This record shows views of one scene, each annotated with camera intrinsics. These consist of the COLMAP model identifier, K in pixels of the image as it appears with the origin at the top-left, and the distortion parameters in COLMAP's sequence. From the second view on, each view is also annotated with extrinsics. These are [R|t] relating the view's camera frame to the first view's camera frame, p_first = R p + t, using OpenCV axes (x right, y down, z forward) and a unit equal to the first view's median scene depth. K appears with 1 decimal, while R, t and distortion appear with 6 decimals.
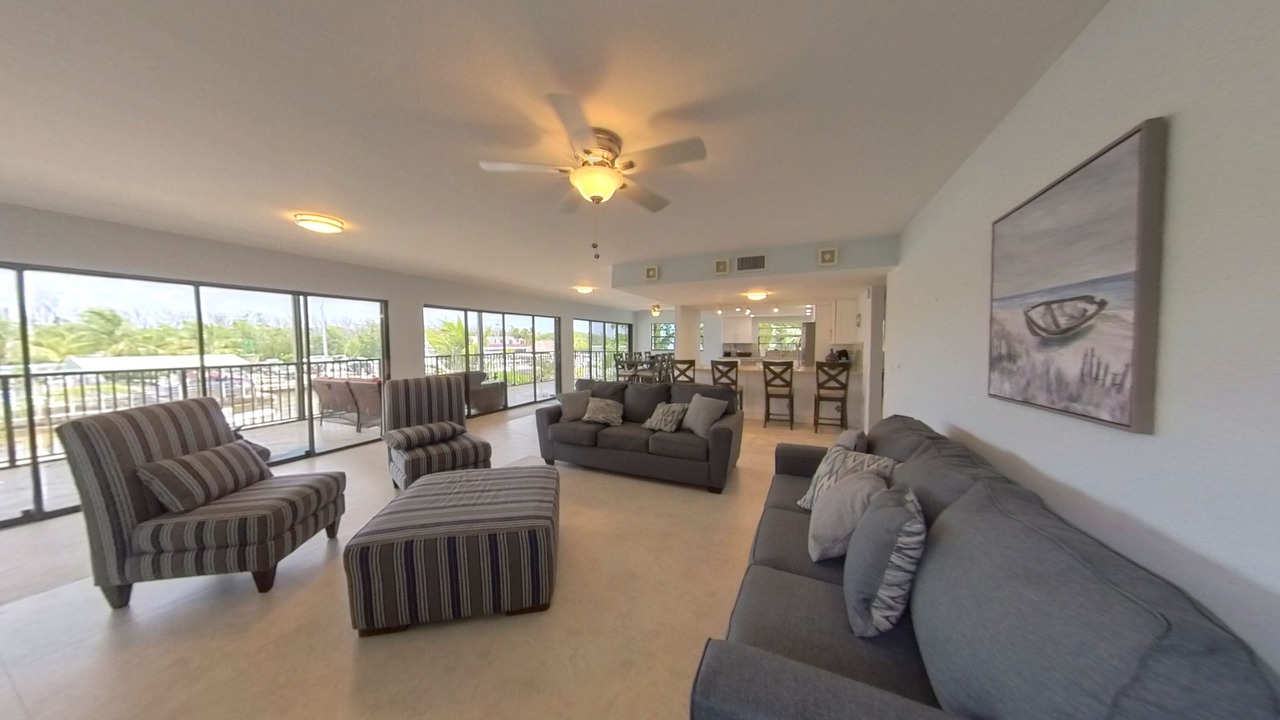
lens RADIAL K [[353.7, 0, 637.9], [0, 353.7, 357.9], [0, 0, 1]] dist [0.000041, -0.000050]
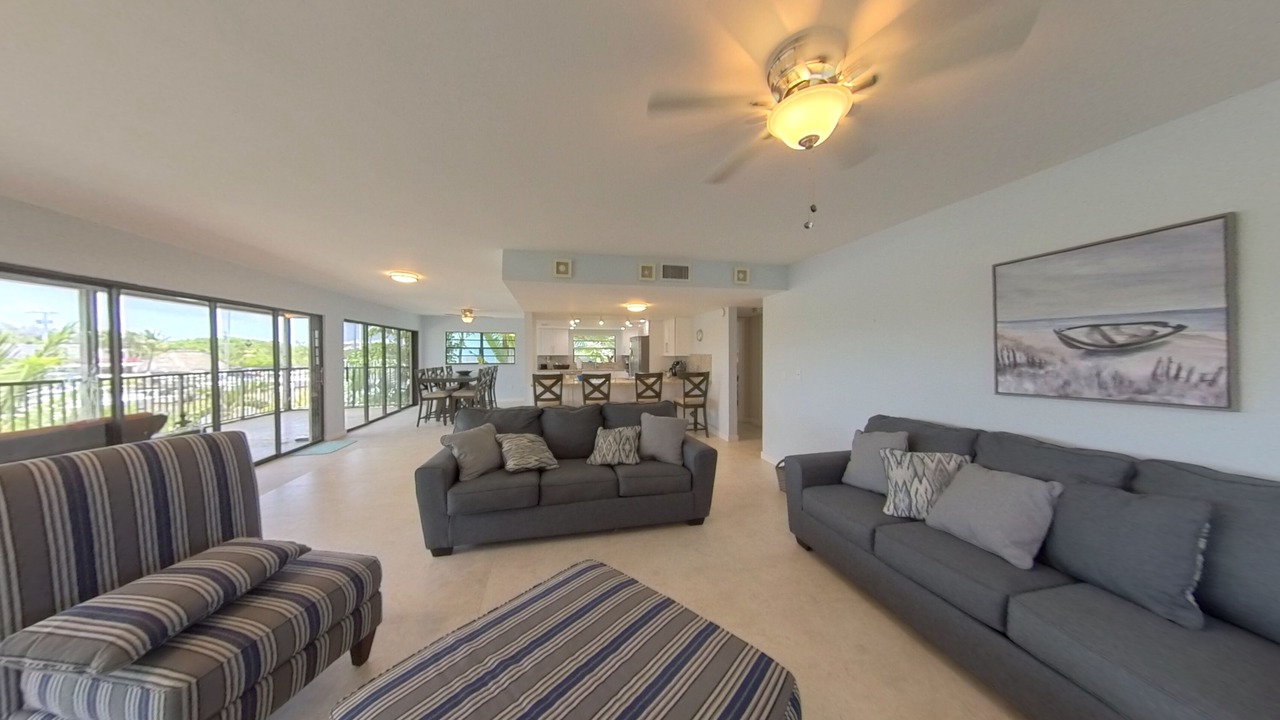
lens RADIAL K [[353.7, 0, 637.9], [0, 353.7, 357.9], [0, 0, 1]] dist [0.000041, -0.000050]
pose [[0.792235, -0.006318, 0.610184, -0.897154], [0.027490, 0.999301, -0.025345, -0.030846], [-0.609597, 0.036853, 0.791854, 0.769107]]
